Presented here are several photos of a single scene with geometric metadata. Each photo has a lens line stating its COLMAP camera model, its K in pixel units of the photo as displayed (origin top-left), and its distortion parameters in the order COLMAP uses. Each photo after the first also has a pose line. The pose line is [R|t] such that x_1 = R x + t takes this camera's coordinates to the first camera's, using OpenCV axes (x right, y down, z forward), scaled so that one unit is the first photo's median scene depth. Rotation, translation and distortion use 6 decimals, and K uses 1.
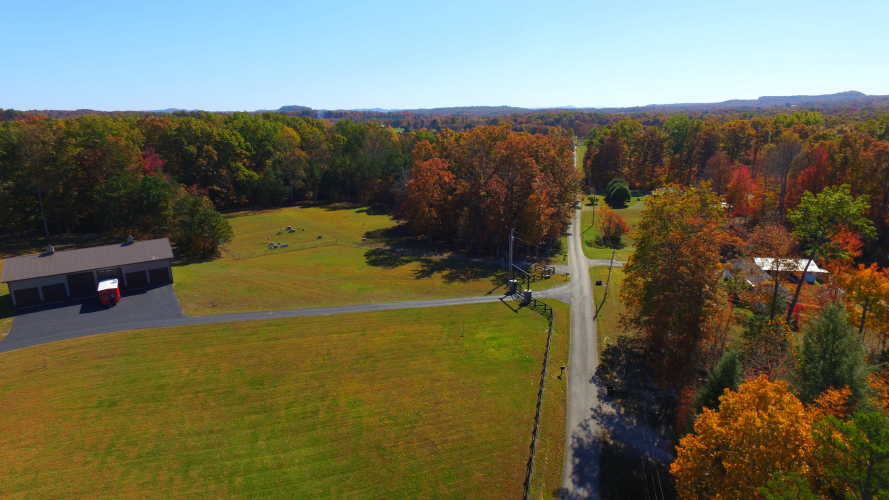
lens RADIAL K [[518.9, 0, 444.3], [0, 518.9, 246.2], [0, 0, 1]] dist [-0.010822, 0.001567]
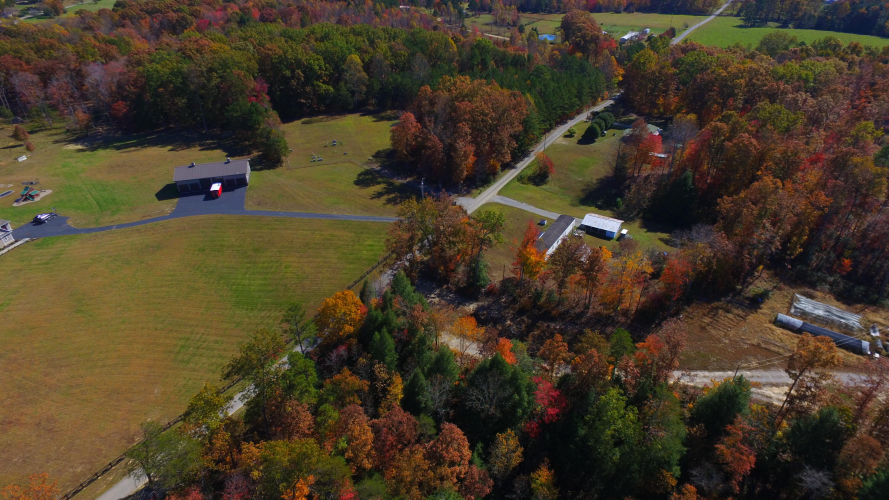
lens RADIAL K [[538.4, 0, 442.1], [0, 538.4, 239.8], [0, 0, 1]] dist [-0.014078, 0.032372]
pose [[0.940555, 0.170318, -0.293851, 0.737962], [-0.075522, 0.948395, 0.307967, -0.386718], [0.331139, -0.267468, 0.904880, -0.597901]]
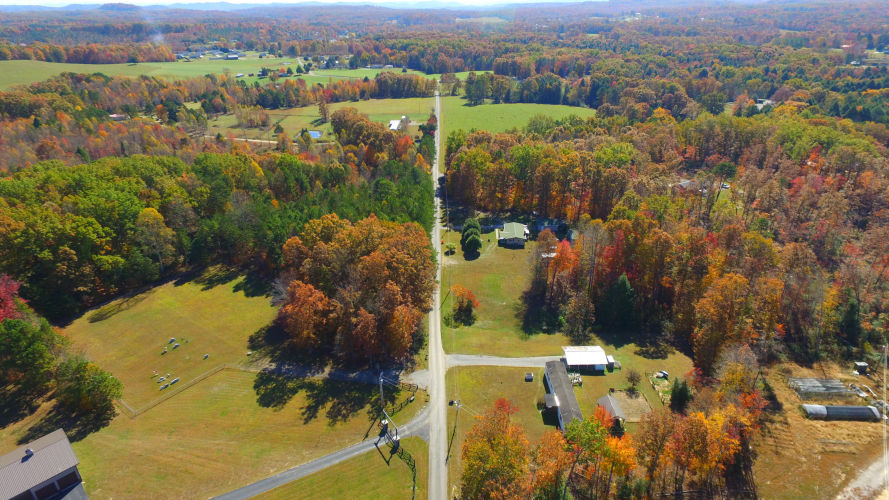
lens RADIAL K [[517.6, 0, 438.0], [0, 517.6, 247.8], [0, 0, 1]] dist [-0.002503, 0.002324]
pose [[0.972291, -0.098689, 0.211921, 0.033273], [0.054214, 0.976998, 0.206241, -0.576235], [-0.227400, -0.189037, 0.955277, -0.142325]]
